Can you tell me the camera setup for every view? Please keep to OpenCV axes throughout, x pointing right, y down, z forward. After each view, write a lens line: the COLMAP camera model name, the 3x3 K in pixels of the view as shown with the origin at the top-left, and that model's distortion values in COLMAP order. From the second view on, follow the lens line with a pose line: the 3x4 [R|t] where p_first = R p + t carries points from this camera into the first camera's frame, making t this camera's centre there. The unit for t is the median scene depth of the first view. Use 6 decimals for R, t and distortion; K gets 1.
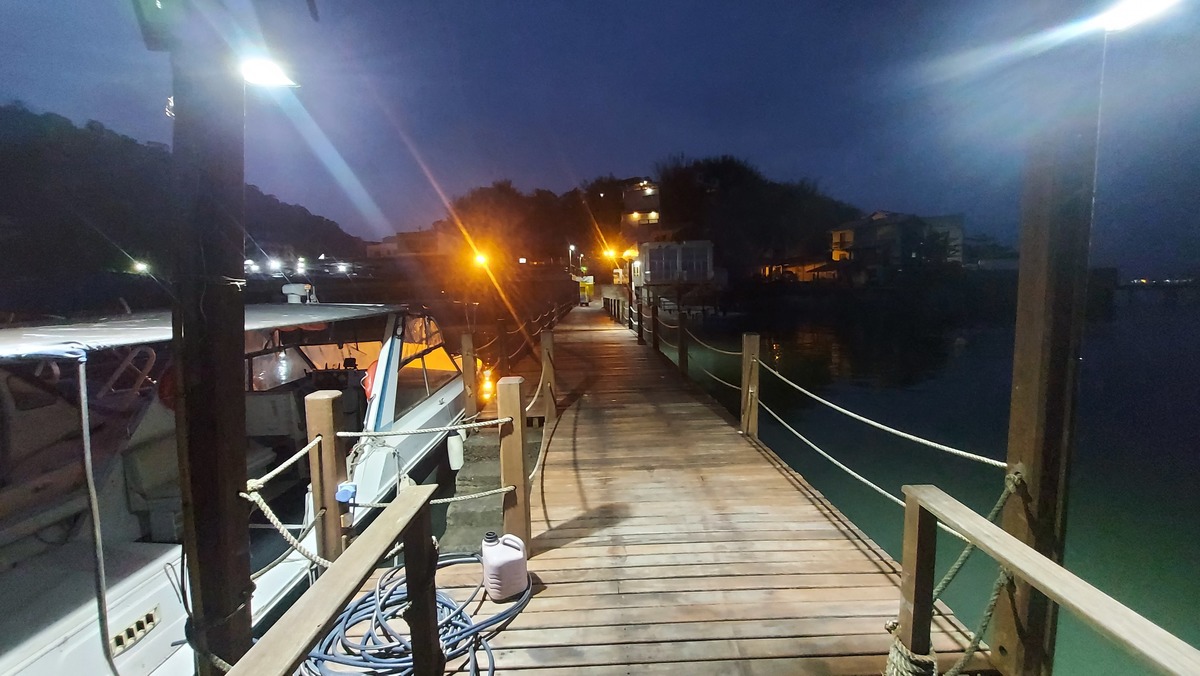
lens RADIAL K [[493.3, 0, 606.3], [0, 493.3, 331.6], [0, 0, 1]] dist [0.025448, -0.004154]
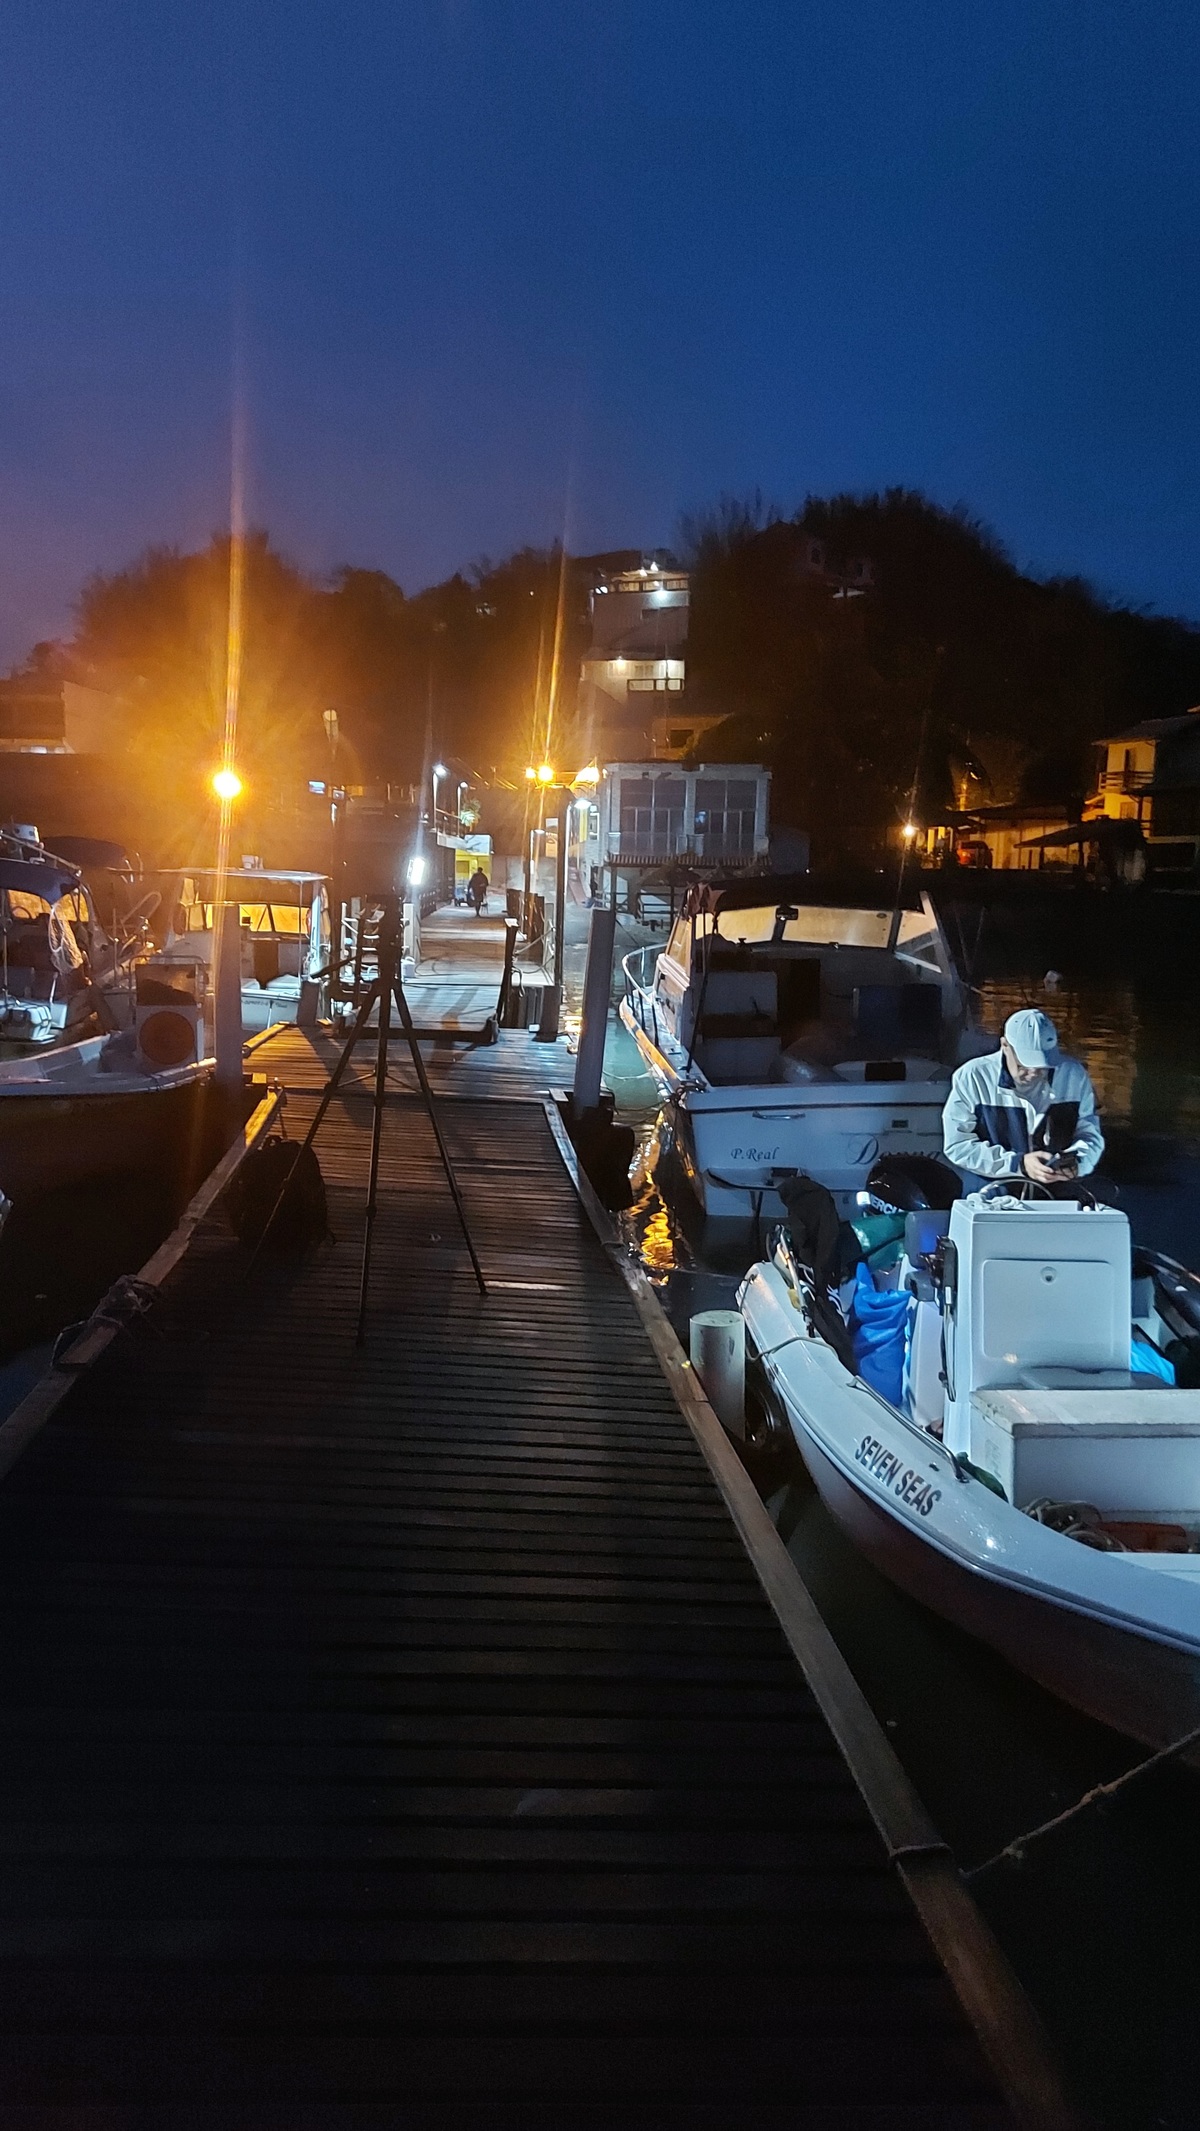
lens RADIAL K [[1639.9, 0, 601.1], [0, 1639.9, 1062.2], [0, 0, 1]] dist [0.090605, -0.010814]
pose [[0.998703, 0.037595, 0.034338, 0.030084], [-0.038734, 0.998701, 0.033119, 0.031131], [-0.033049, -0.034406, 0.998861, -0.432347]]
